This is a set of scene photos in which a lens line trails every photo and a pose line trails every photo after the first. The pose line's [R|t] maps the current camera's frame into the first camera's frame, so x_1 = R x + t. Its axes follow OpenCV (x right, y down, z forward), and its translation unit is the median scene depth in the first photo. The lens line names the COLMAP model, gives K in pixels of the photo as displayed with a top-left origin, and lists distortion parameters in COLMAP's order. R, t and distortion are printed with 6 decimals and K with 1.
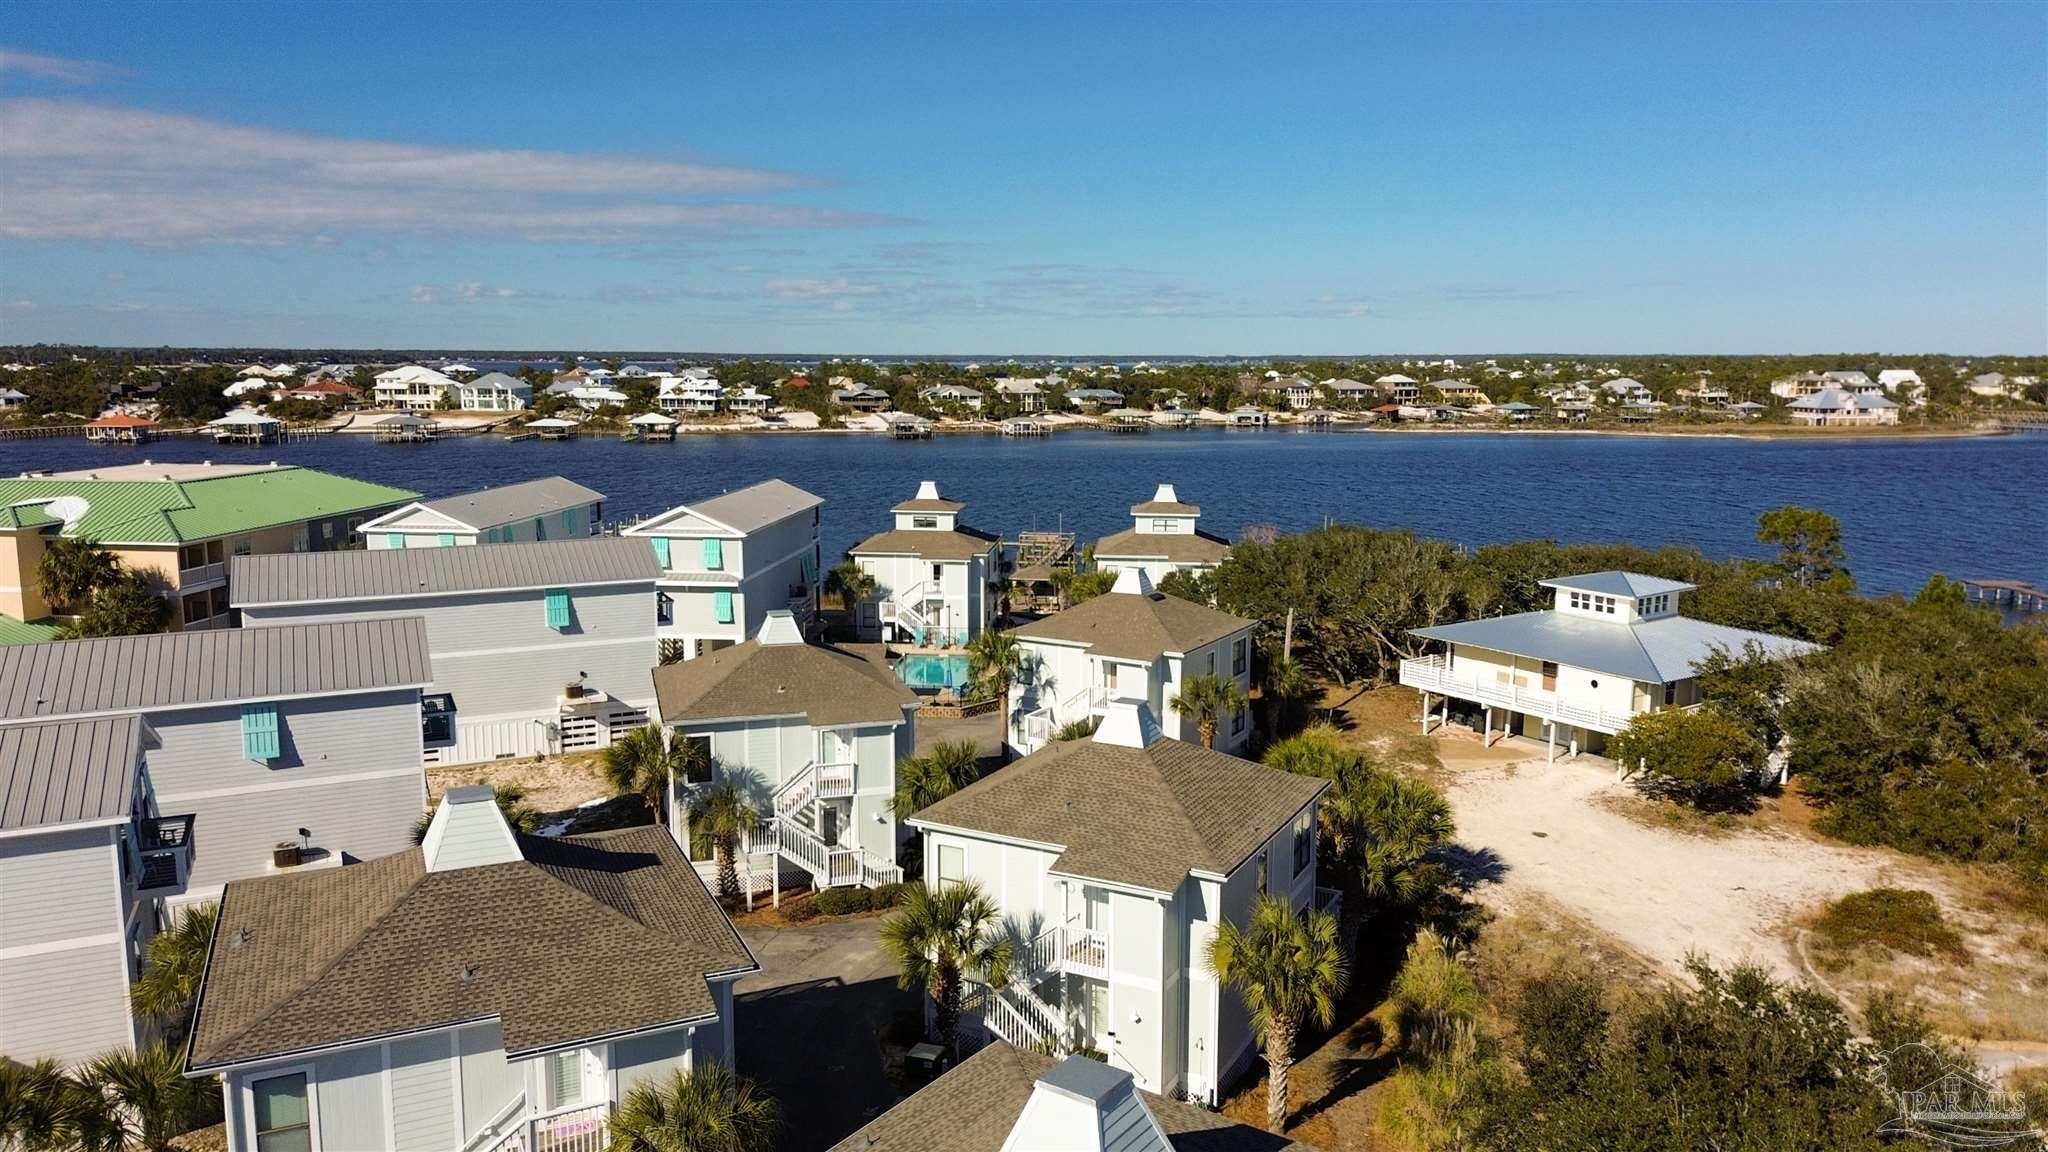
lens RADIAL K [[1431.6, 0, 1023.6], [0, 1431.6, 590.2], [0, 0, 1]] dist [0.069712, -0.065994]
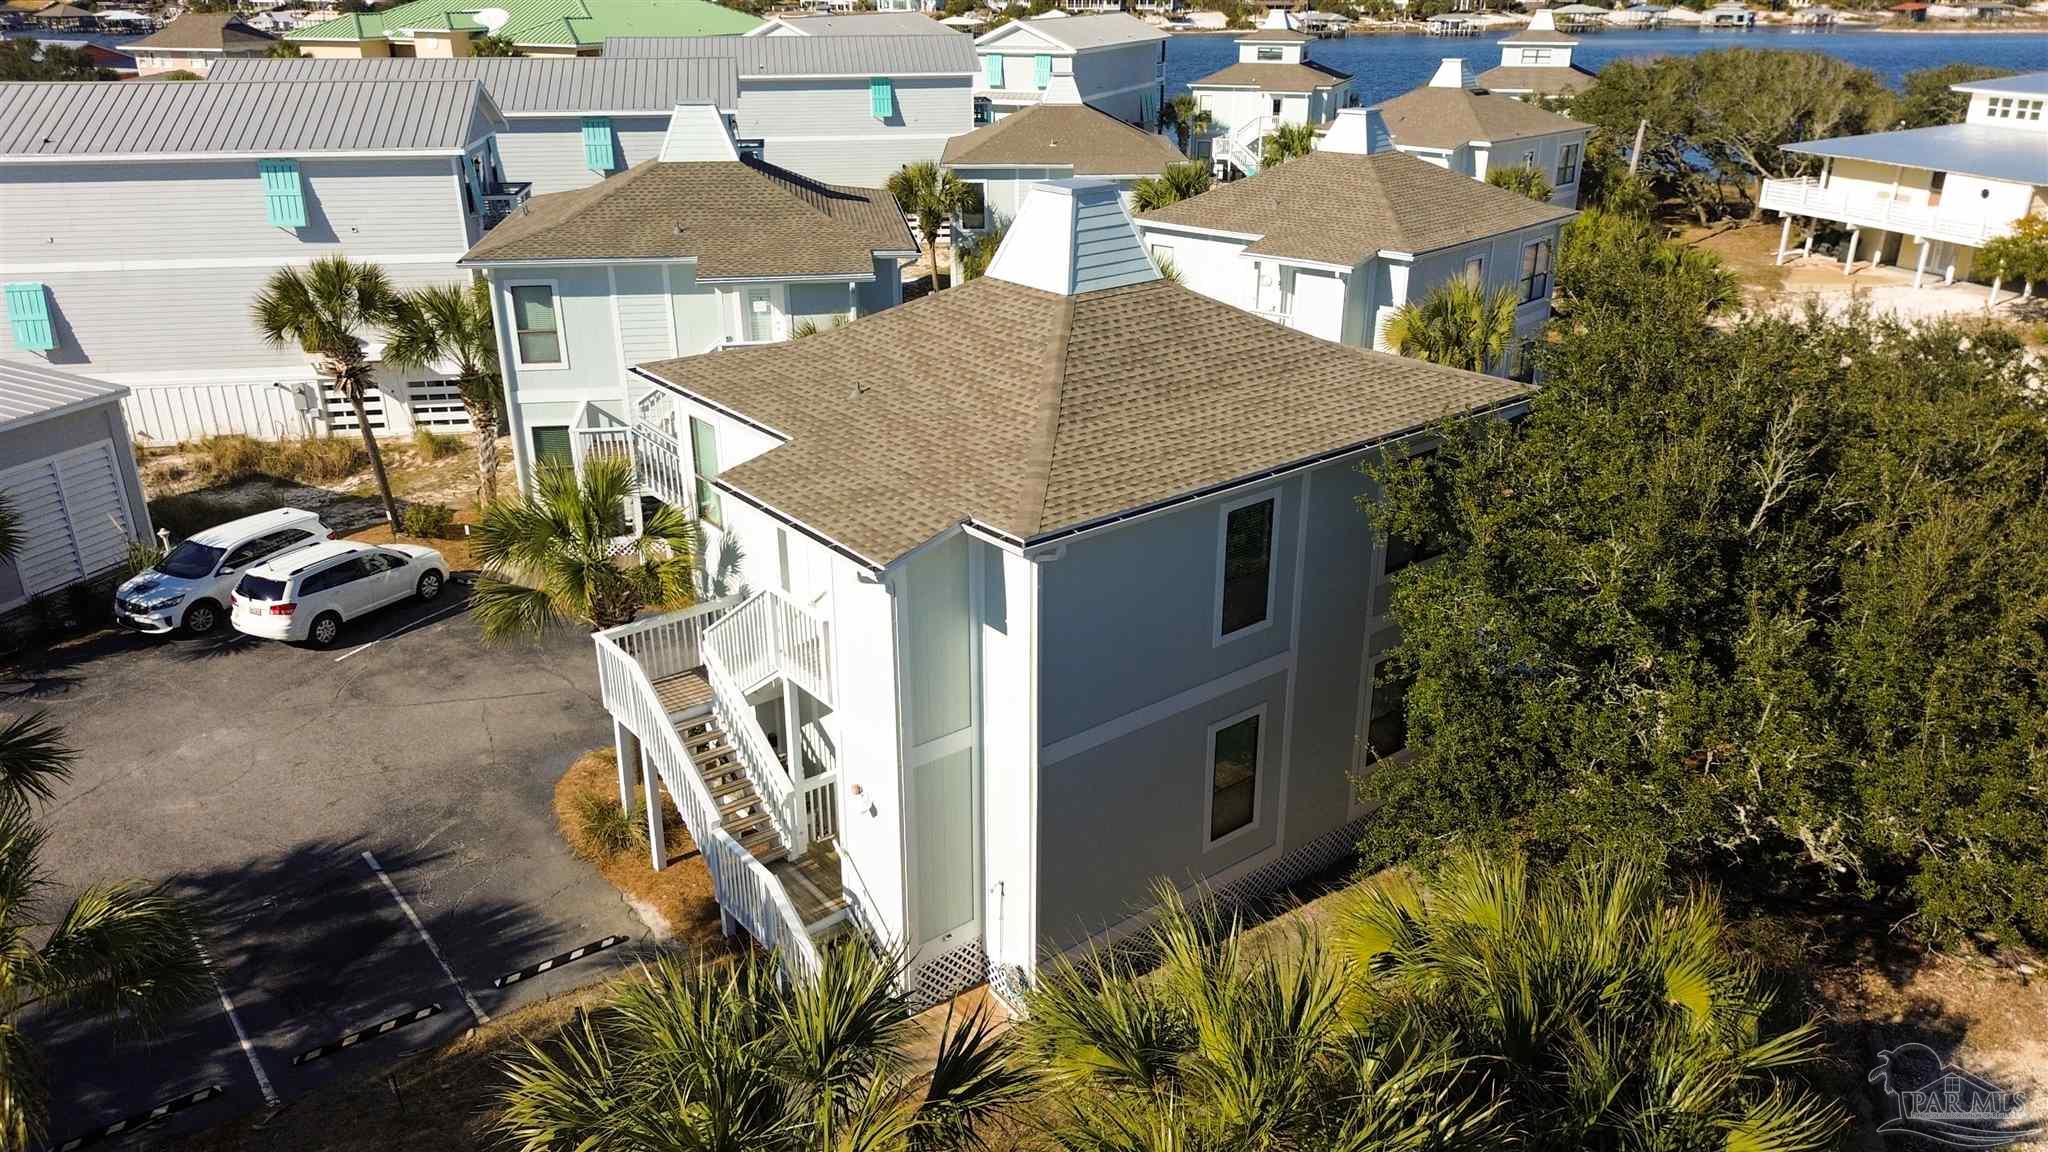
lens RADIAL K [[1431.6, 0, 1027.6], [0, 1431.6, 586.5], [0, 0, 1]] dist [0.069712, -0.065994]
pose [[0.960911, 0.102868, -0.257036, 0.081749], [-0.038601, 0.969122, 0.243541, 0.093137], [0.274152, -0.224100, 0.935211, -0.030362]]
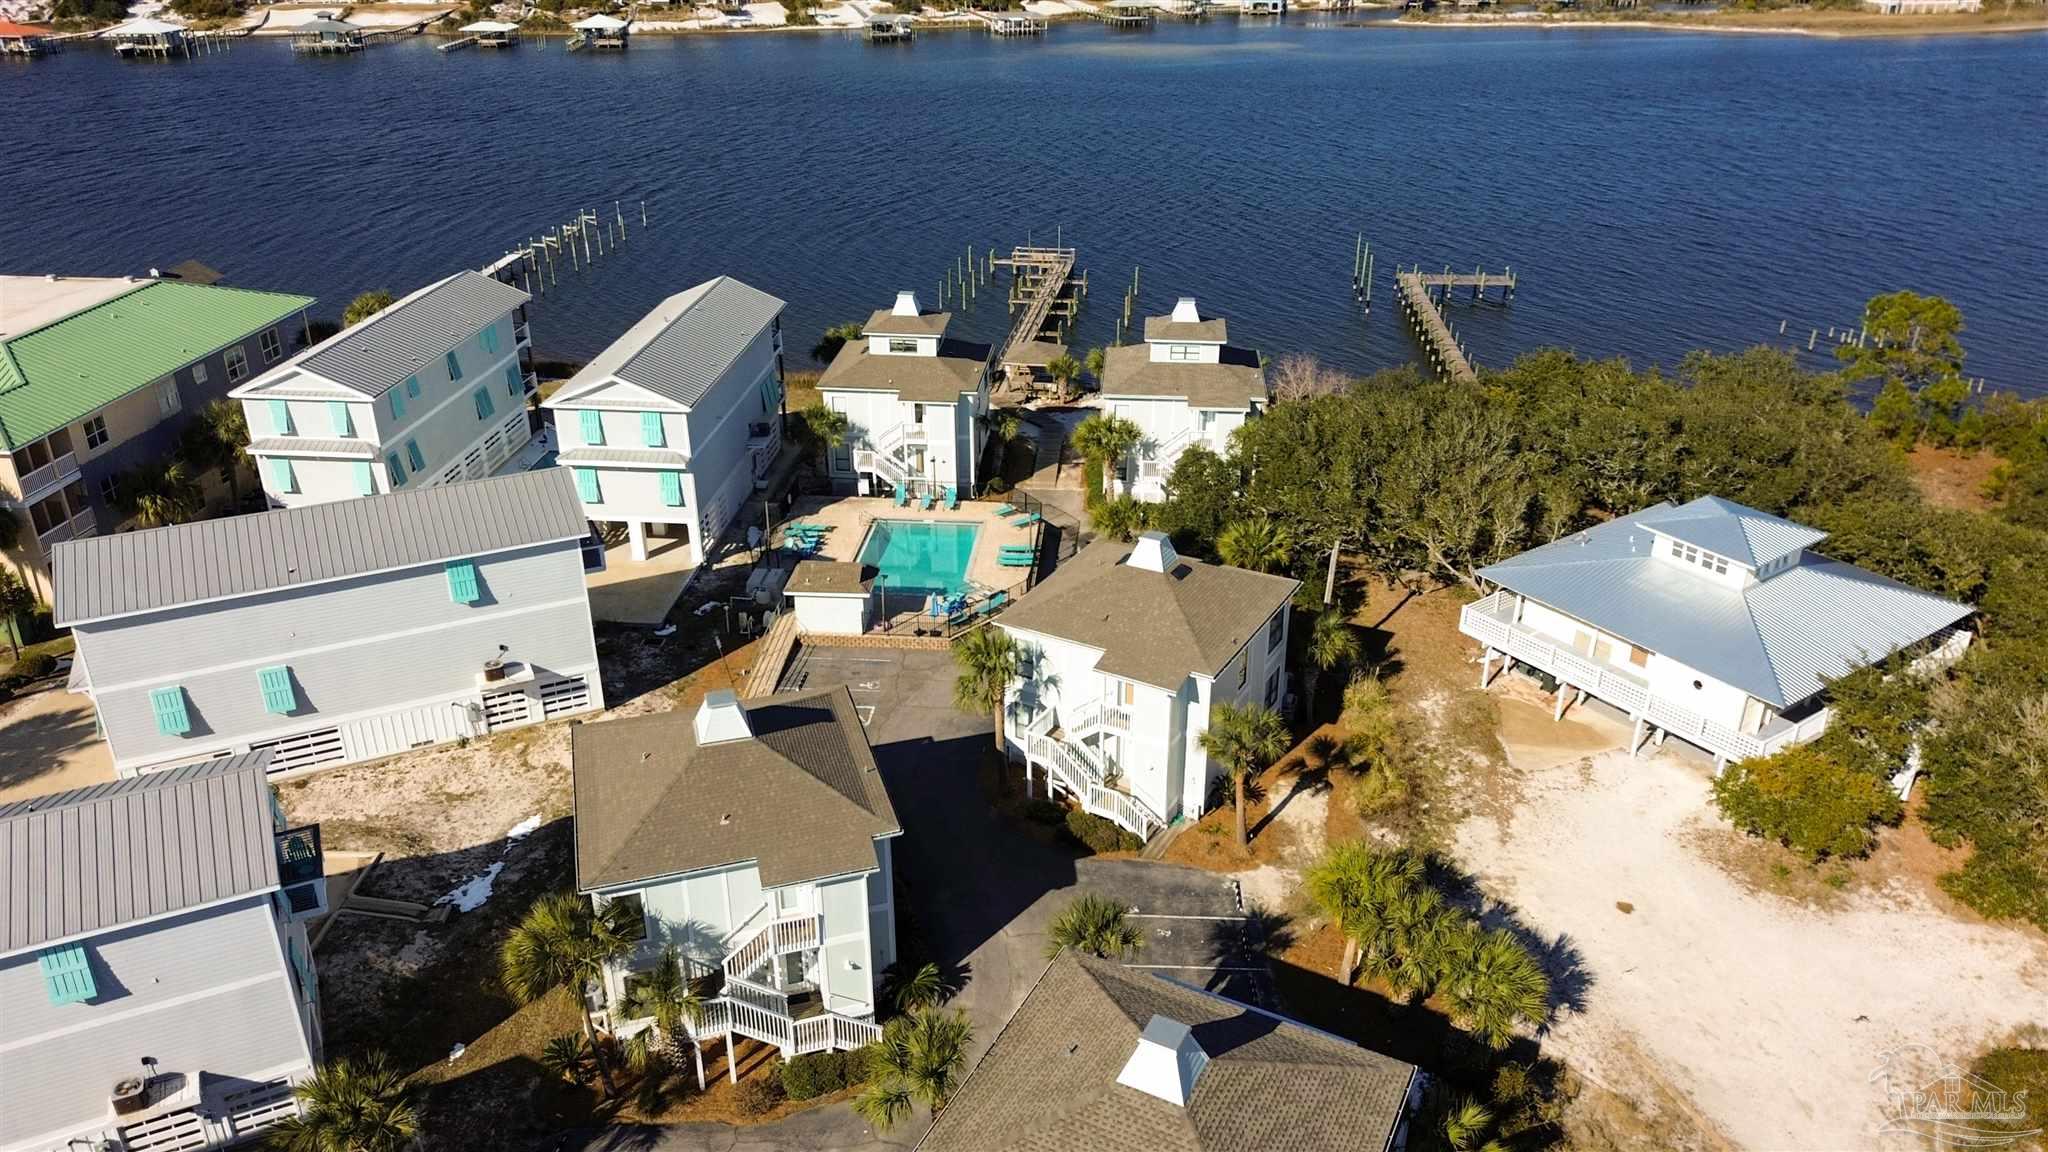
lens RADIAL K [[1431.6, 0, 1025.3], [0, 1431.6, 579.3], [0, 0, 1]] dist [0.069712, -0.065994]
pose [[0.999957, -0.008270, 0.004287, -0.001083], [0.006714, 0.958859, 0.283803, -0.215586], [-0.006458, -0.283761, 0.958873, 0.189042]]
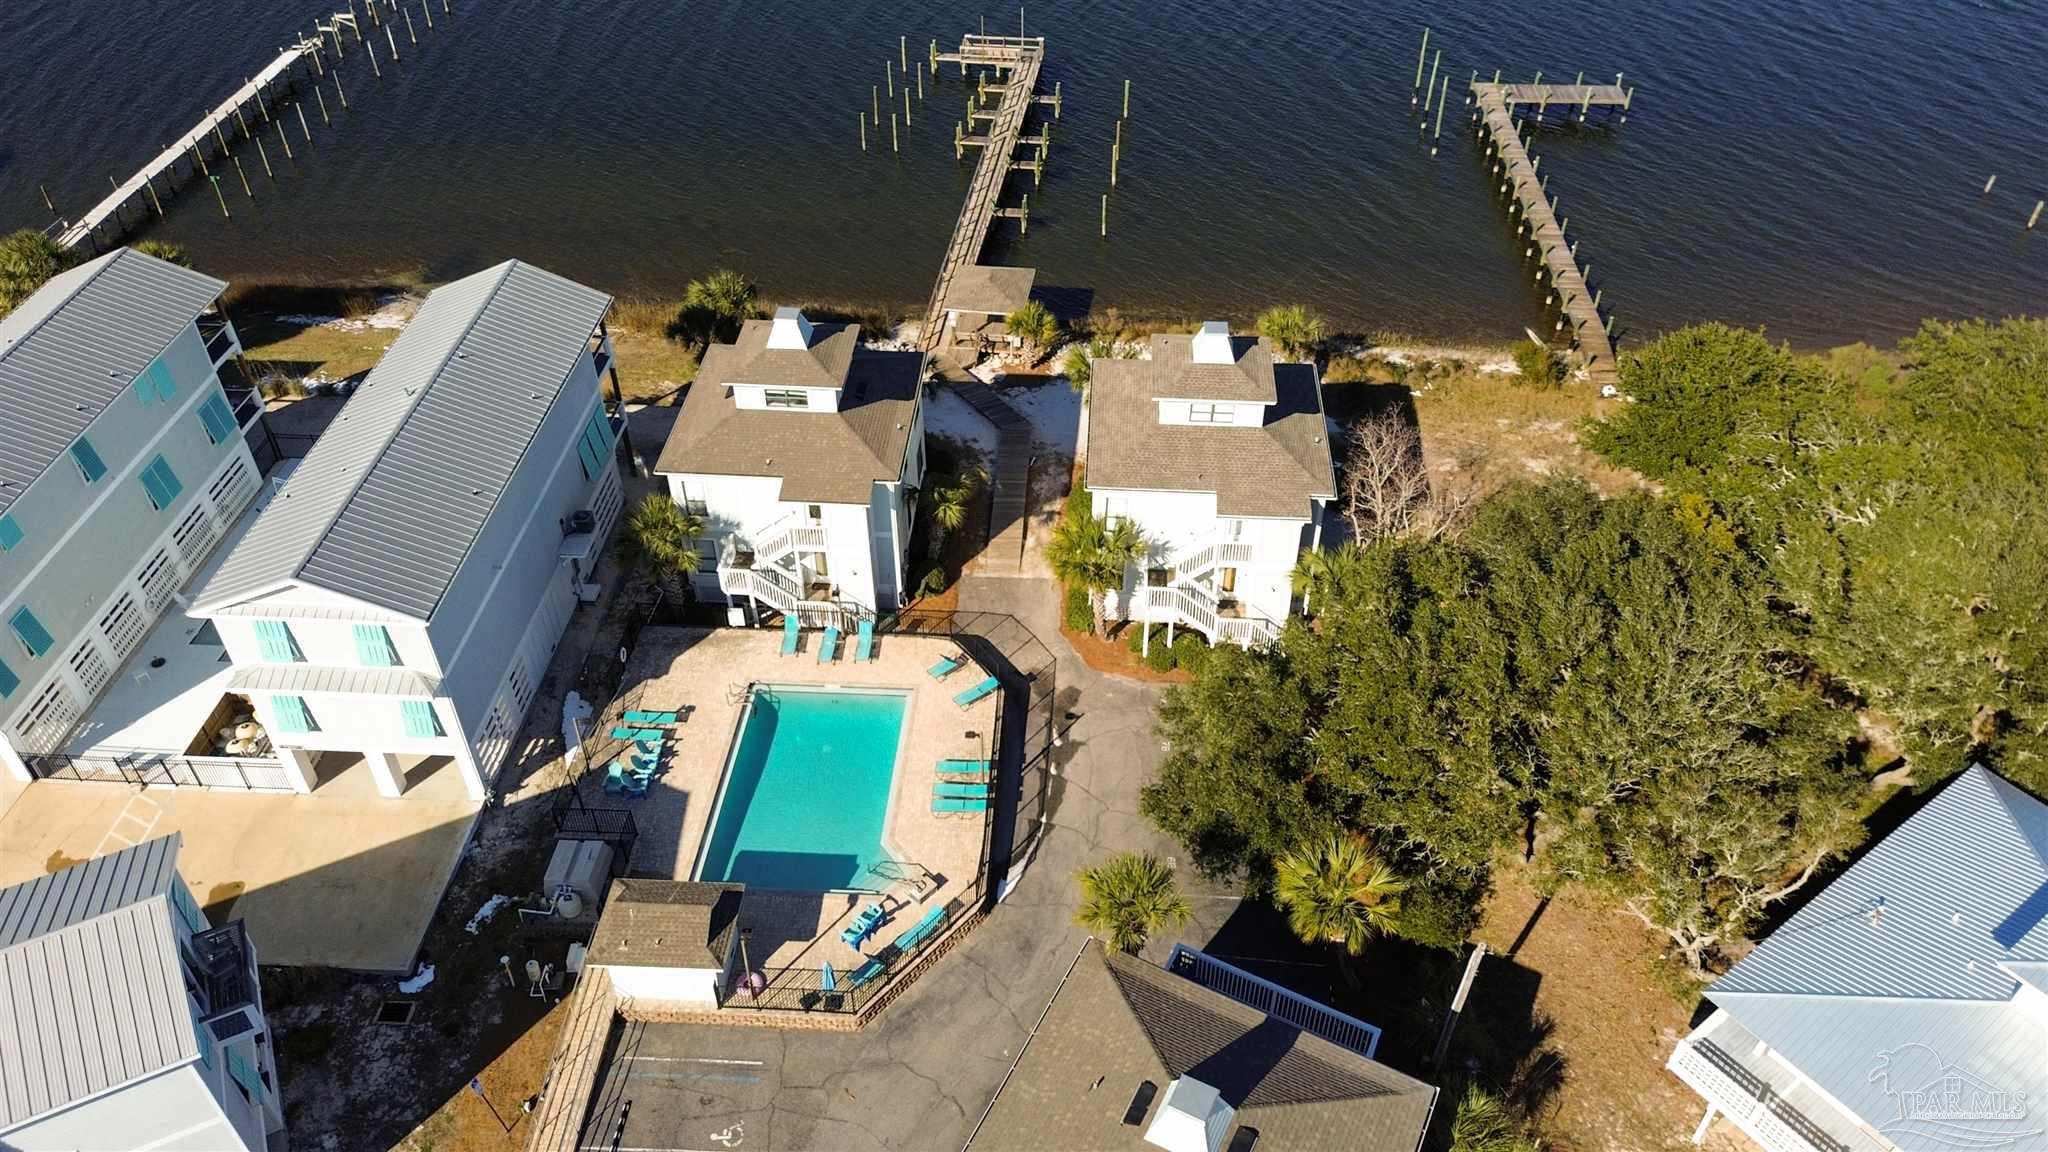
lens RADIAL K [[1431.6, 0, 1026.7], [0, 1431.6, 579.9], [0, 0, 1]] dist [0.069712, -0.065994]
pose [[0.999435, -0.026925, 0.020132, 0.017485], [0.012807, 0.858601, 0.512484, -0.378660], [-0.031084, -0.511936, 0.858461, 0.650806]]
